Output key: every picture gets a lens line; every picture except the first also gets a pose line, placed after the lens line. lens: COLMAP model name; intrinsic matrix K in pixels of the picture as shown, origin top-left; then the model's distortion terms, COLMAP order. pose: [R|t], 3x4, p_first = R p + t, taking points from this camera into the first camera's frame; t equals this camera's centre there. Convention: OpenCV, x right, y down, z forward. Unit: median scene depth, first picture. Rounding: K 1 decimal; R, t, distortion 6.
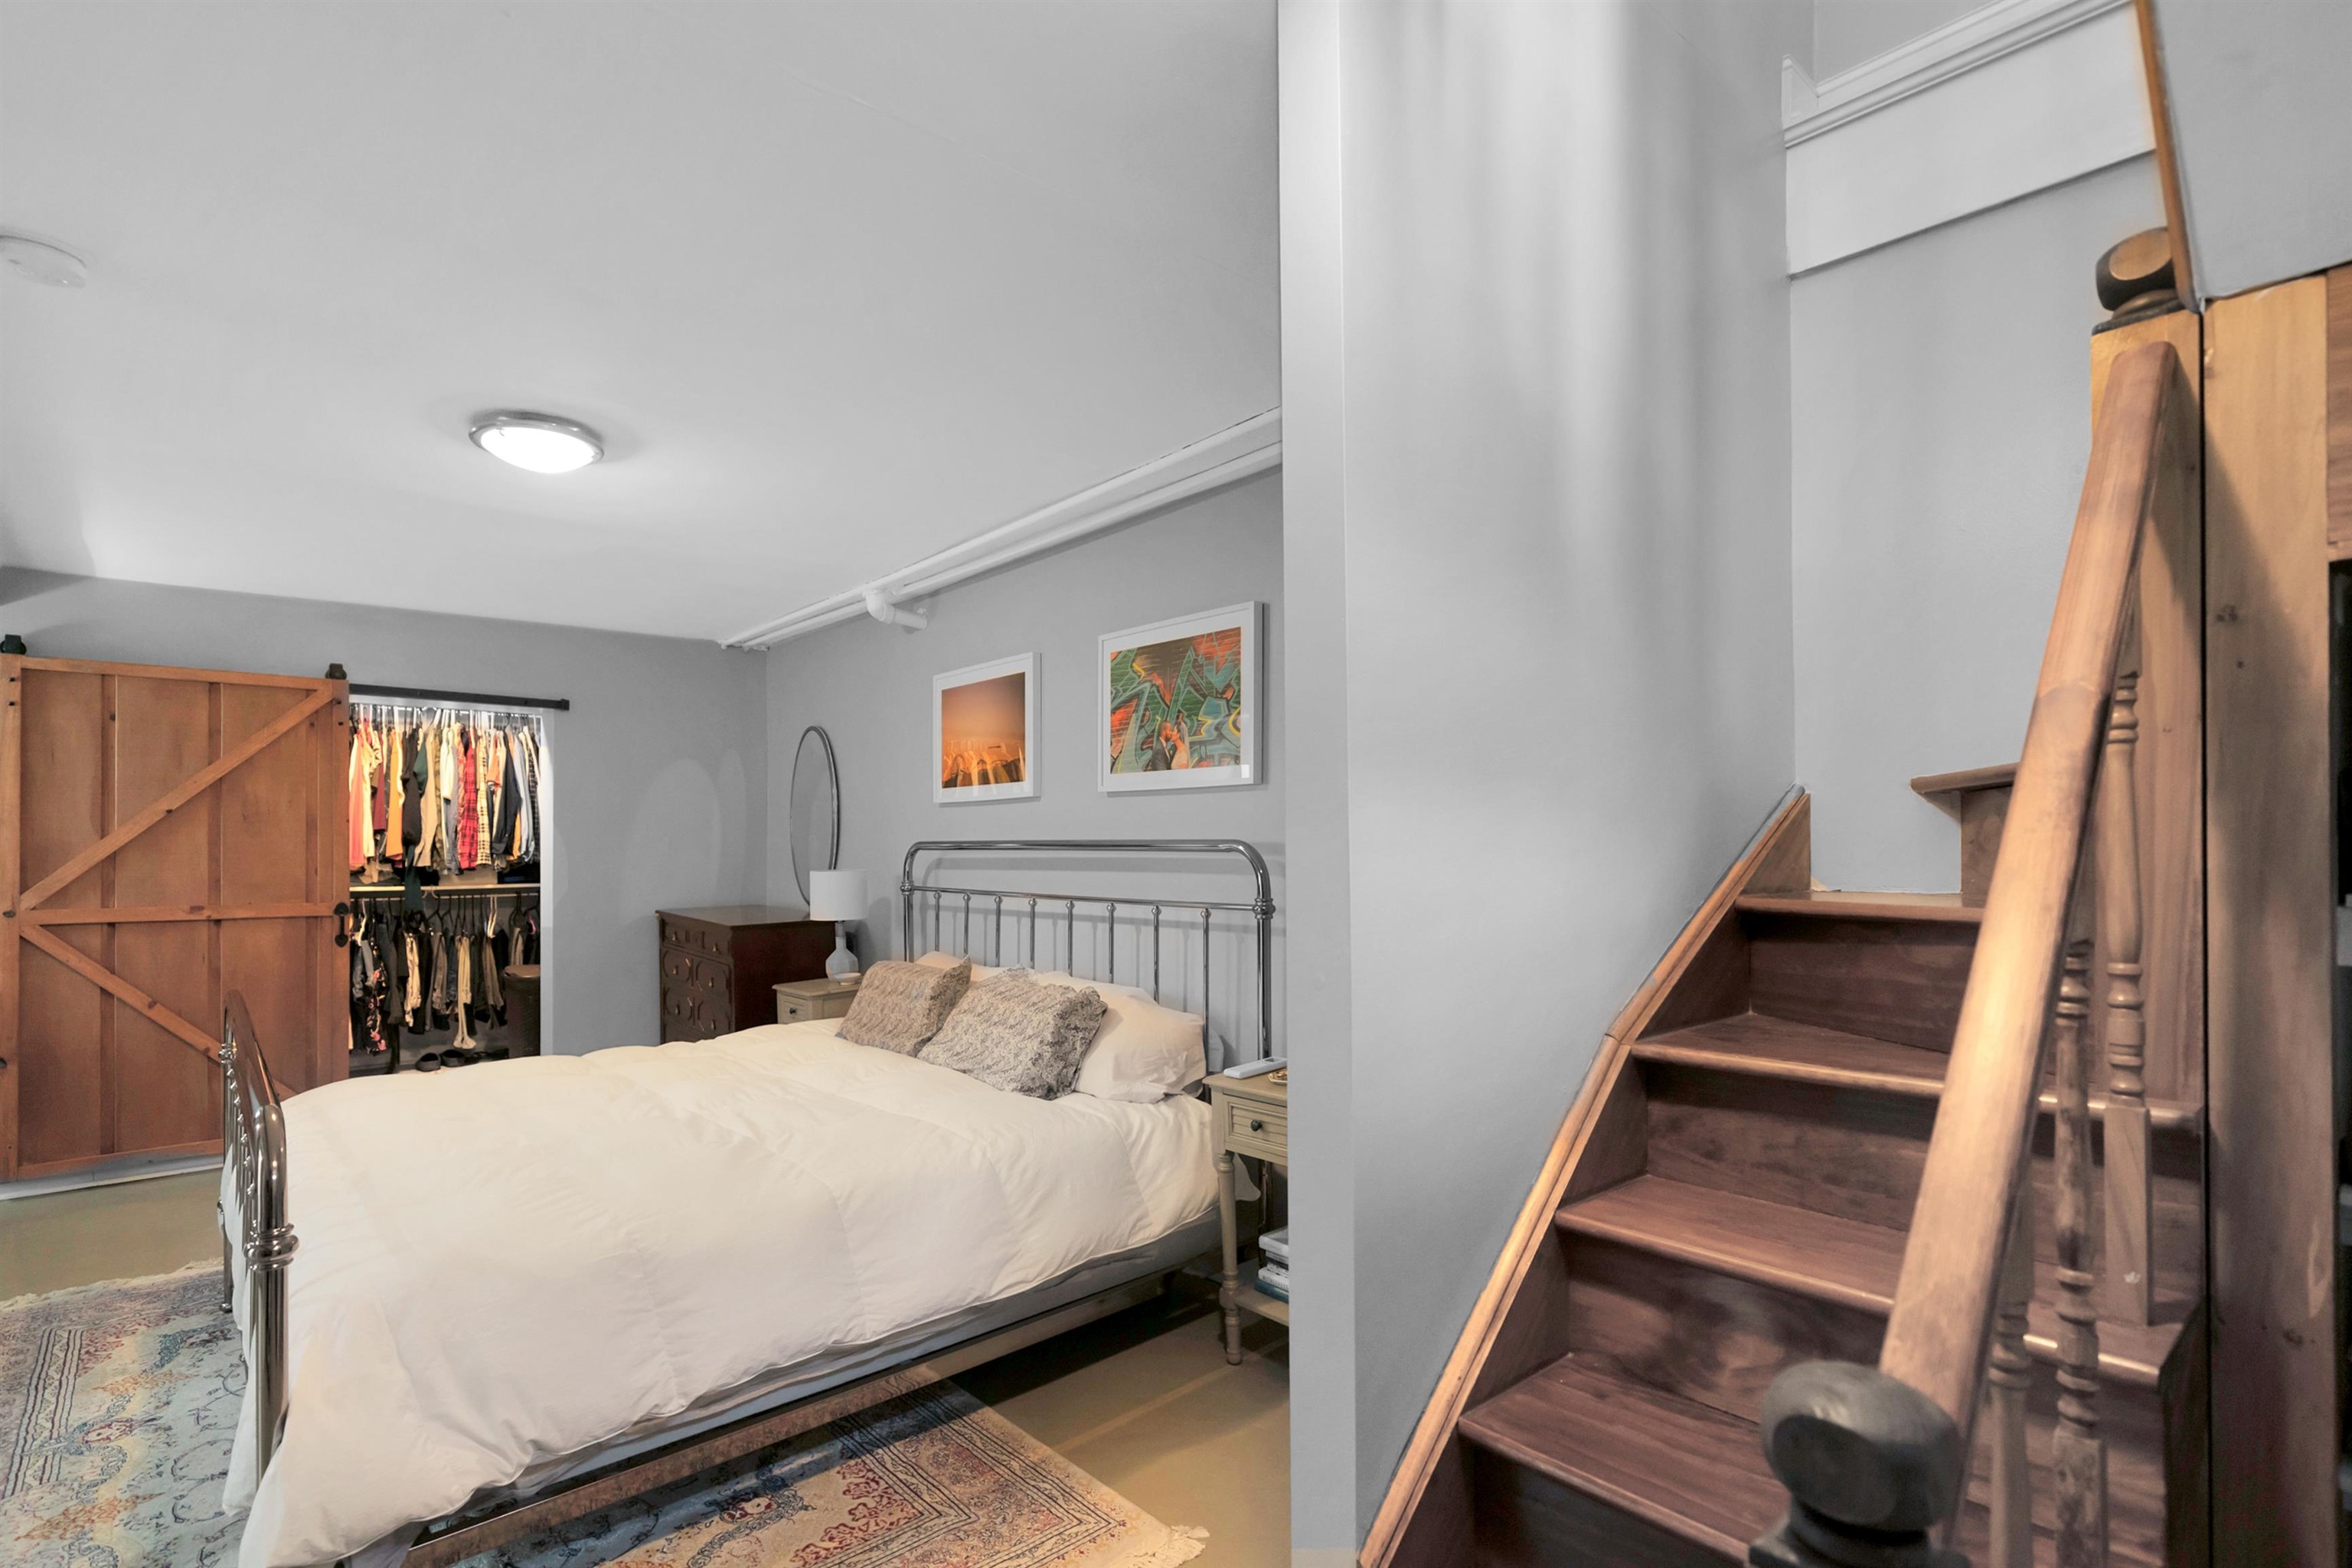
lens RADIAL K [[1085.9, 0, 1220.7], [0, 1085.9, 839.6], [0, 0, 1]] dist [0.000914, 0.000802]
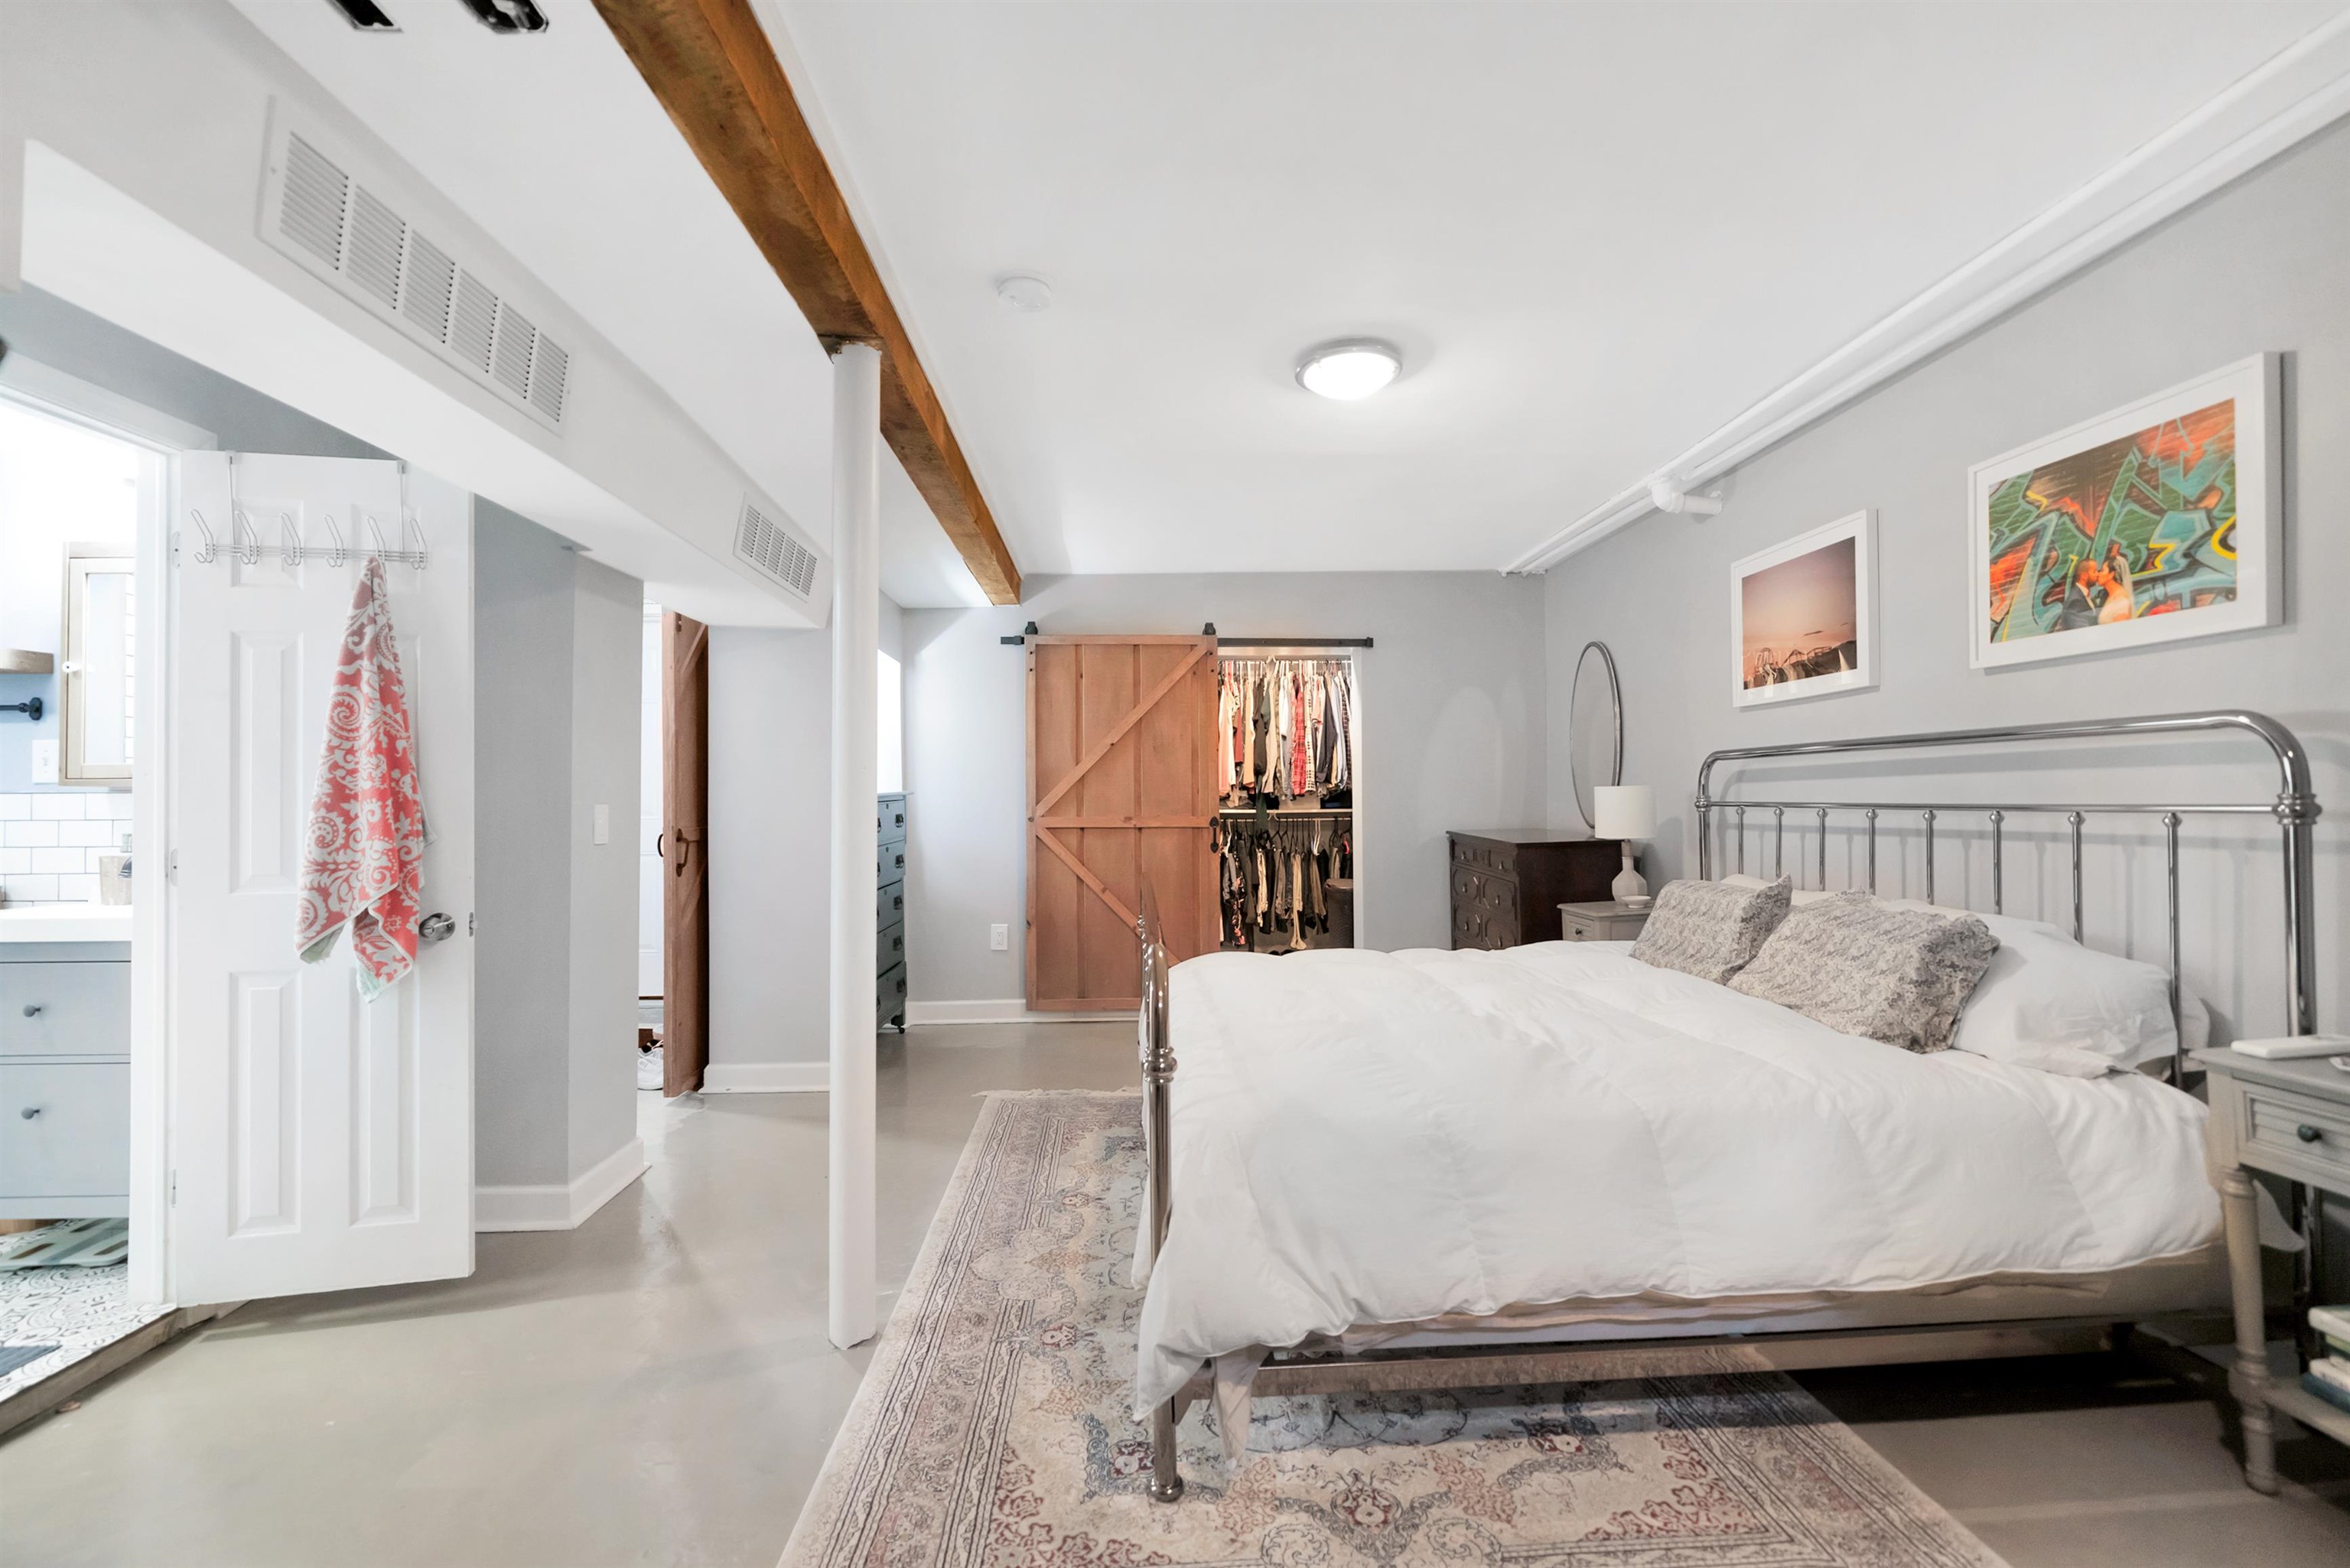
lens RADIAL K [[1090.2, 0, 1220.3], [0, 1090.2, 783.8], [0, 0, 1]] dist [-0.000102, 0.001597]
pose [[0.778554, -0.011112, -0.627479, -0.048384], [0.009119, 0.999938, -0.006393, 0.042394], [0.627511, -0.000745, 0.778607, 0.071480]]
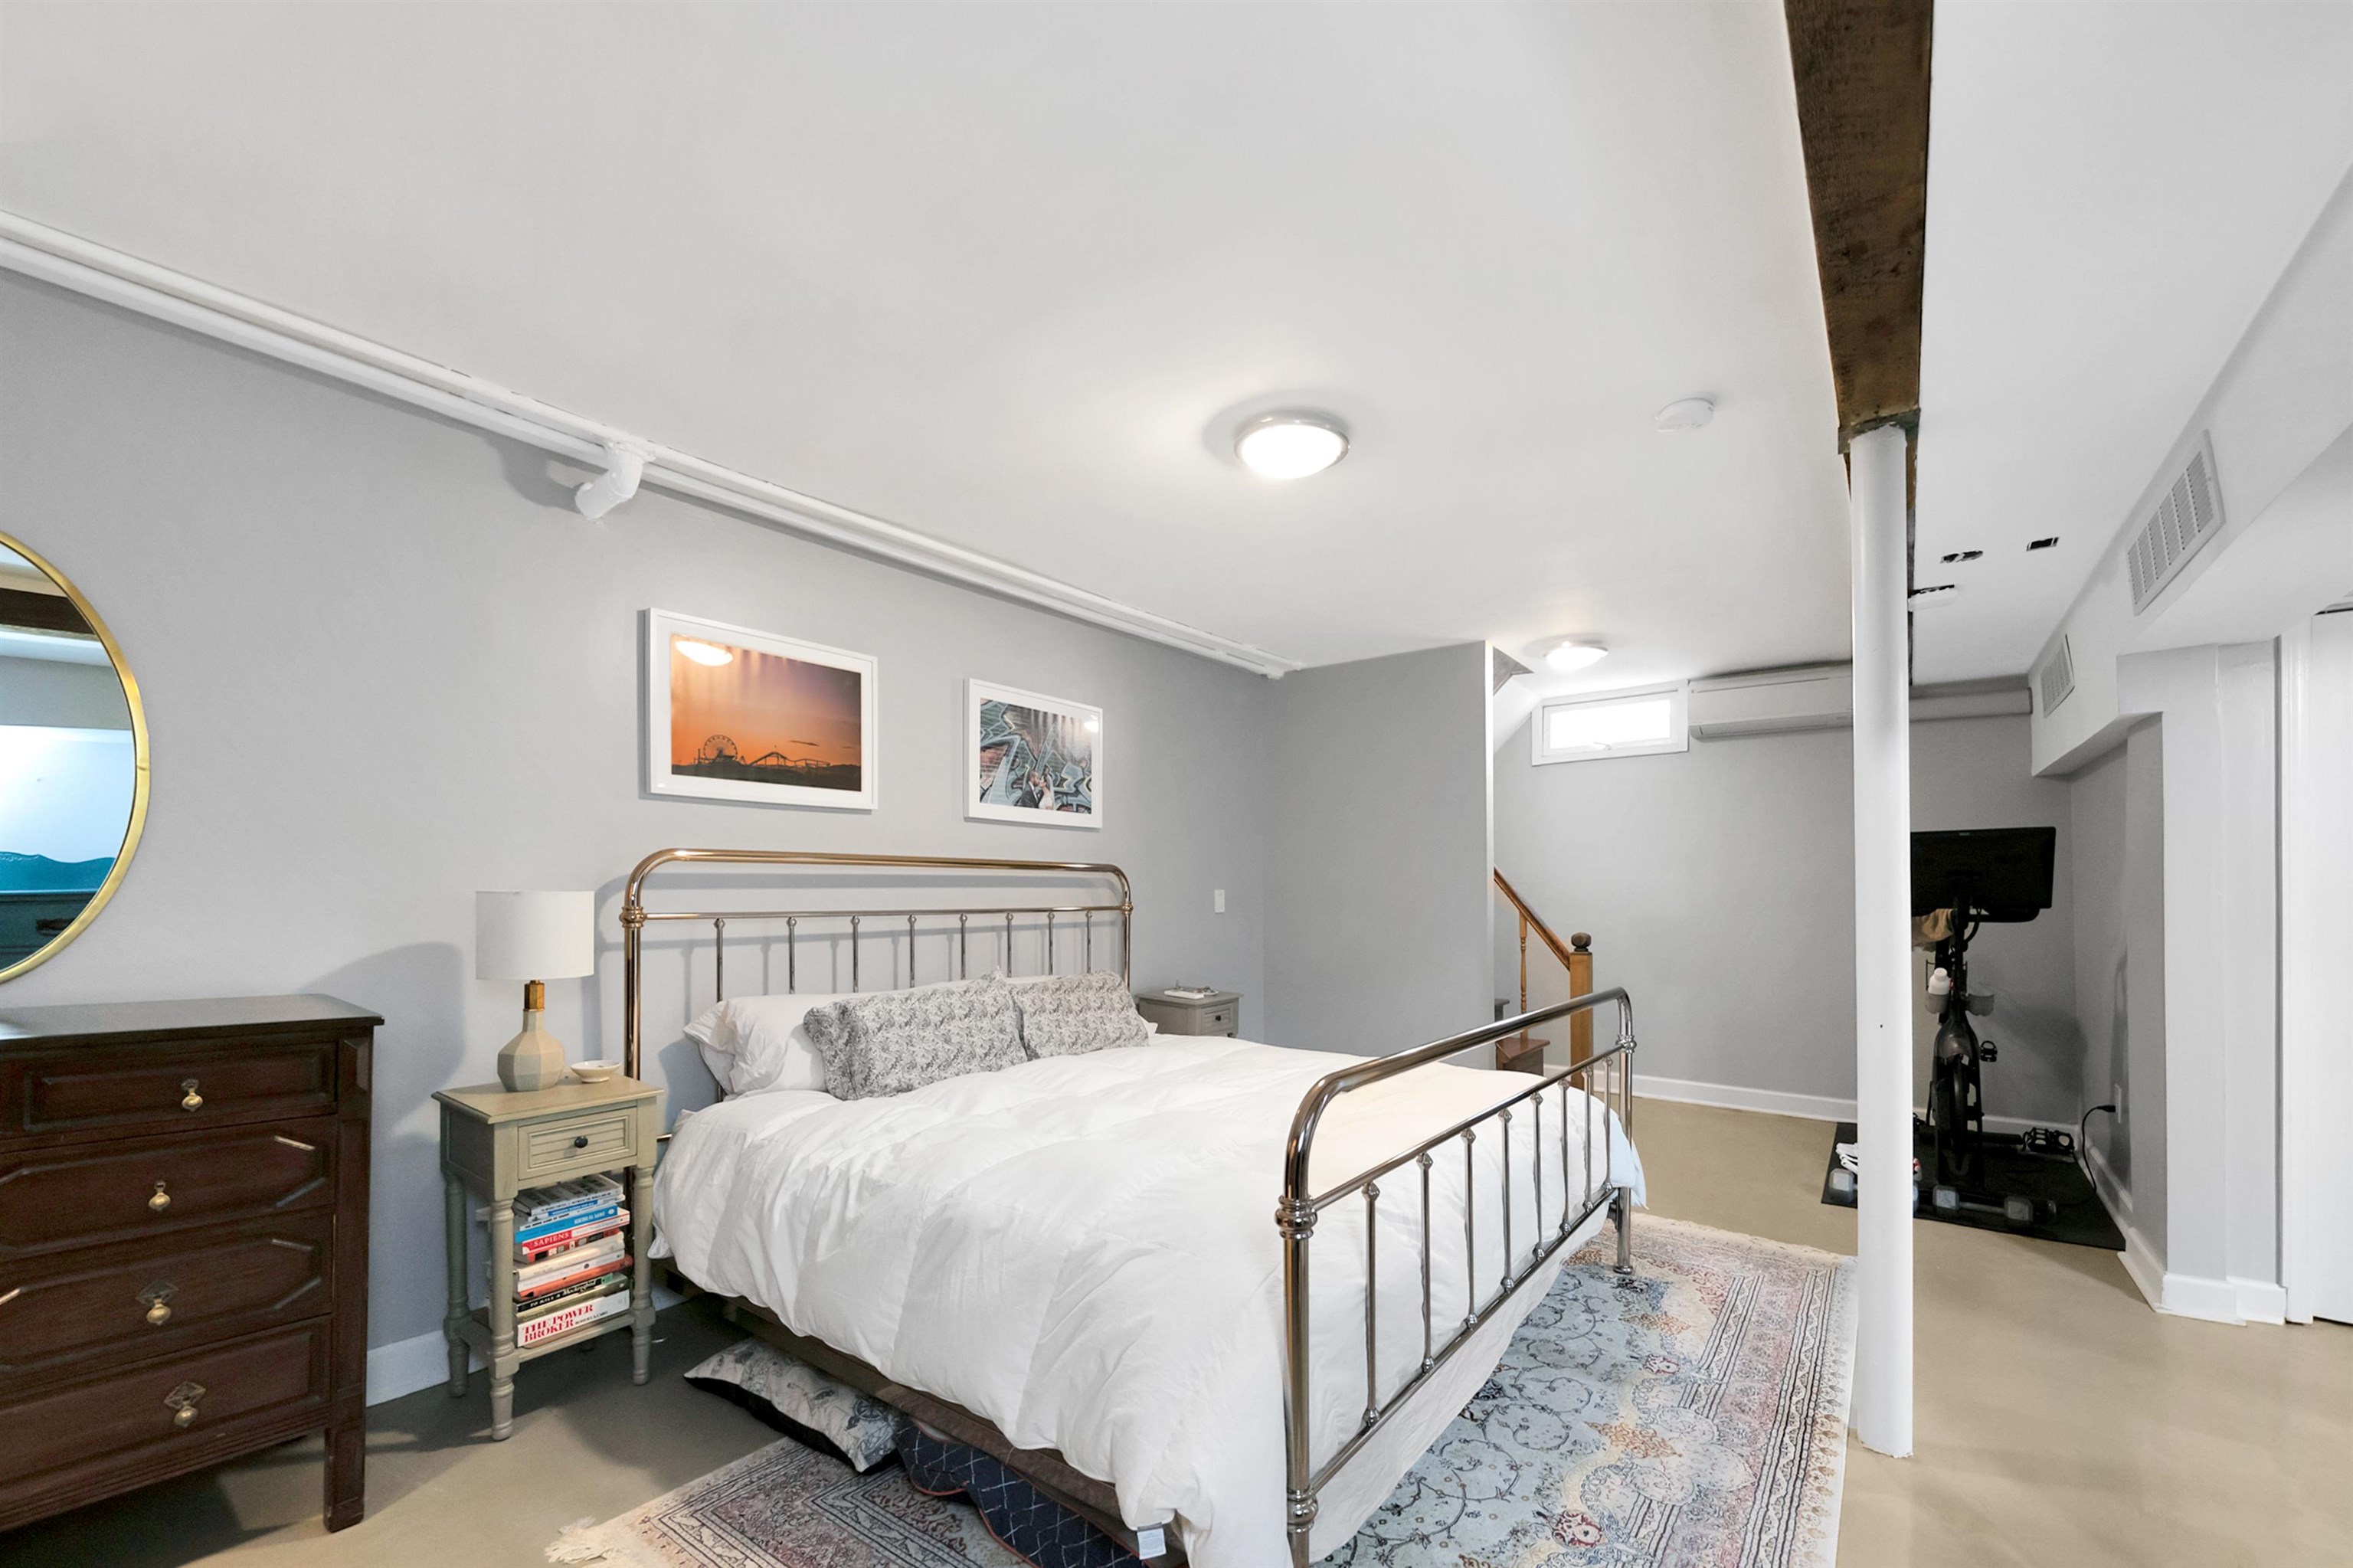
lens RADIAL K [[951.8, 0, 1187.2], [0, 951.8, 895.4], [0, 0, 1]] dist [0.000441, -0.004586]
pose [[-0.165718, 0.000789, 0.986173, -1.266848], [-0.004468, 0.999989, -0.001551, 0.043024], [-0.986163, -0.004663, -0.165713, 1.063158]]
